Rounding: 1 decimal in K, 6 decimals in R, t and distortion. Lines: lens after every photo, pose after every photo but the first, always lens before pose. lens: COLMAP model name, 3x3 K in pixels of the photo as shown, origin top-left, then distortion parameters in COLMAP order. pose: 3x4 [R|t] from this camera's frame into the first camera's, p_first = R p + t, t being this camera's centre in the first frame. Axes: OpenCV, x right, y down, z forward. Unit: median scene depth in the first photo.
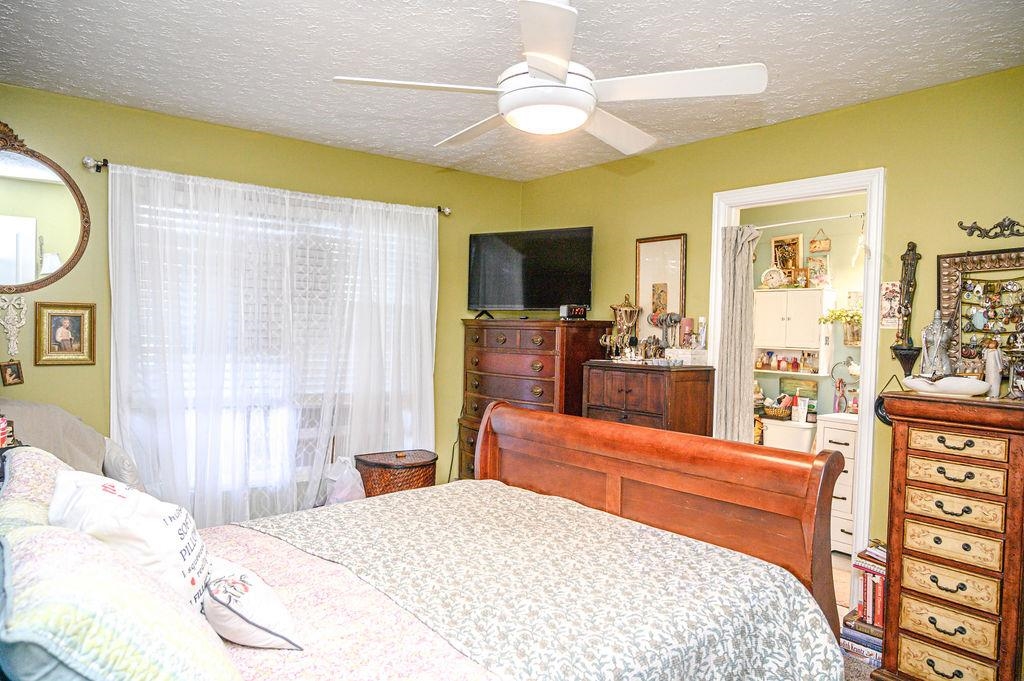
lens RADIAL K [[670.3, 0, 511.3], [0, 670.3, 345.0], [0, 0, 1]] dist [-0.024399, 0.002034]
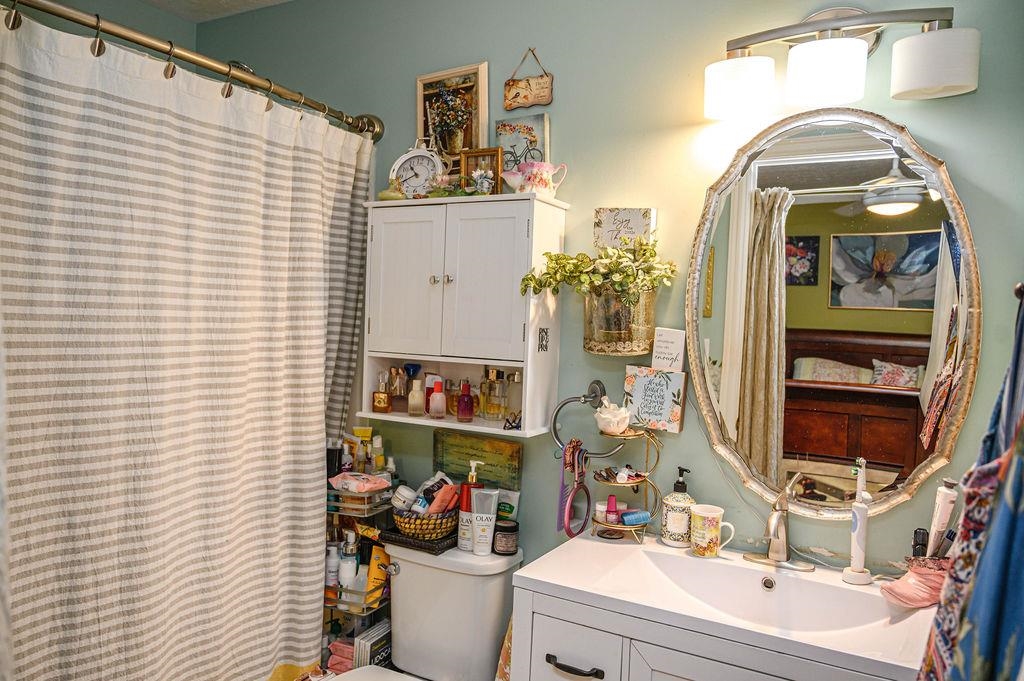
lens RADIAL K [[733.4, 0, 512.1], [0, 733.4, 340.5], [0, 0, 1]] dist [-0.033789, 0.014423]
pose [[0.924988, -0.003581, 0.379980, 0.290688], [-0.002823, 0.999863, 0.016295, -0.011891], [-0.379986, -0.016145, 0.924851, 0.604031]]
